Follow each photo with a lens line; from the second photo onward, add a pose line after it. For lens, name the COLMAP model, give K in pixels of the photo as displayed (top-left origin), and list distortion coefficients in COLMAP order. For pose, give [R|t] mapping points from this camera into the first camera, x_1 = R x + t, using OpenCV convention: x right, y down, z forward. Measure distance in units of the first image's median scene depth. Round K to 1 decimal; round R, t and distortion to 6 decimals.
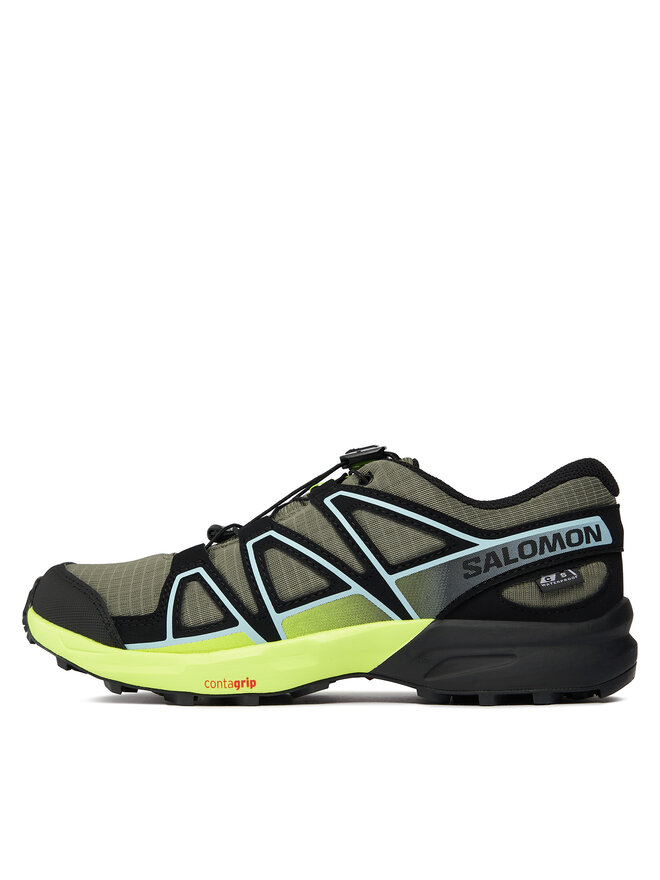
lens RADIAL K [[1735.3, 0, 330.0], [0, 1735.3, 440.0], [0, 0, 1]] dist [-0.266897, -0.028629]
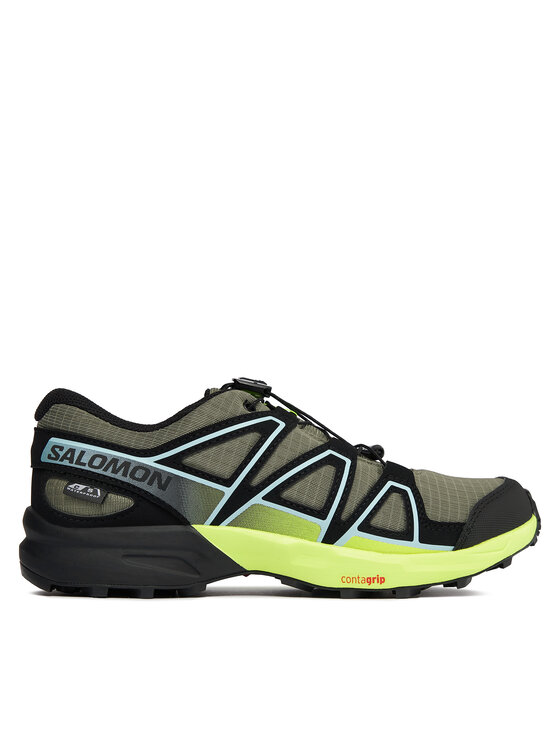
lens RADIAL K [[1471.0, 0, 280.0], [0, 1471.0, 373.0], [0, 0, 1]] dist [-0.266897, -0.028629]
pose [[-0.908943, 0.062397, 0.412224, -0.414321], [-0.064013, 0.956127, -0.285874, 0.287397], [-0.411976, -0.286231, -0.865071, 1.876064]]
